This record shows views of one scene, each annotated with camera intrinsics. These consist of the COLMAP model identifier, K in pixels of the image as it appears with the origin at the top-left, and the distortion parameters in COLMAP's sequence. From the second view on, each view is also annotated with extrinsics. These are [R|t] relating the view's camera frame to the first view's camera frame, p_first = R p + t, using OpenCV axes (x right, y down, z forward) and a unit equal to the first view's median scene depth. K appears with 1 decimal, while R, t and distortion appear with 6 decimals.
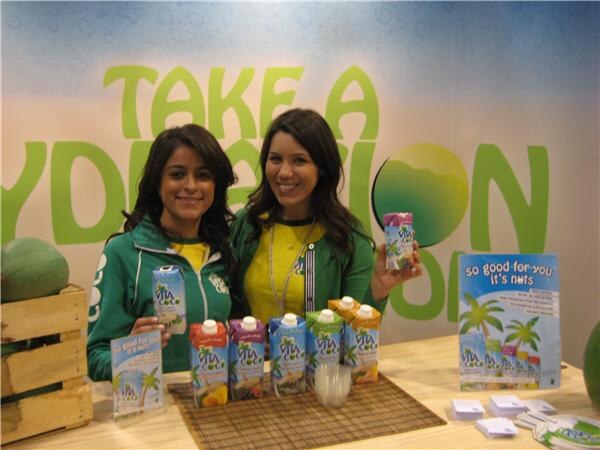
lens RADIAL K [[610.0, 0, 300.0], [0, 610.0, 225.0], [0, 0, 1]] dist [-0.169268, 0.223971]
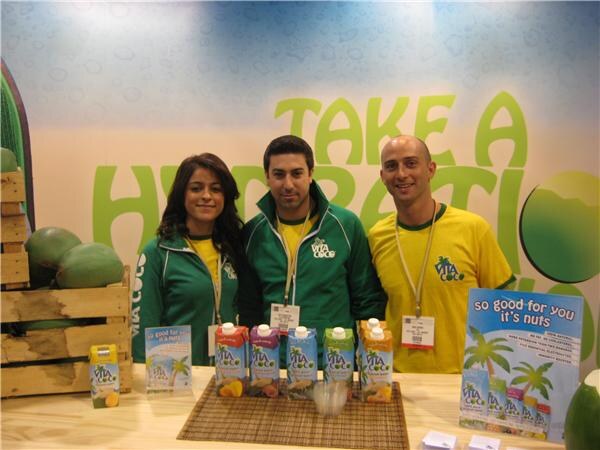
lens RADIAL K [[610.0, 0, 300.0], [0, 610.0, 225.0], [0, 0, 1]] dist [-0.169268, 0.223971]
pose [[0.896576, 0.045453, -0.440550, 0.446634], [-0.060768, 0.997937, -0.020710, -0.015638], [0.438700, 0.045340, 0.897489, -0.006098]]
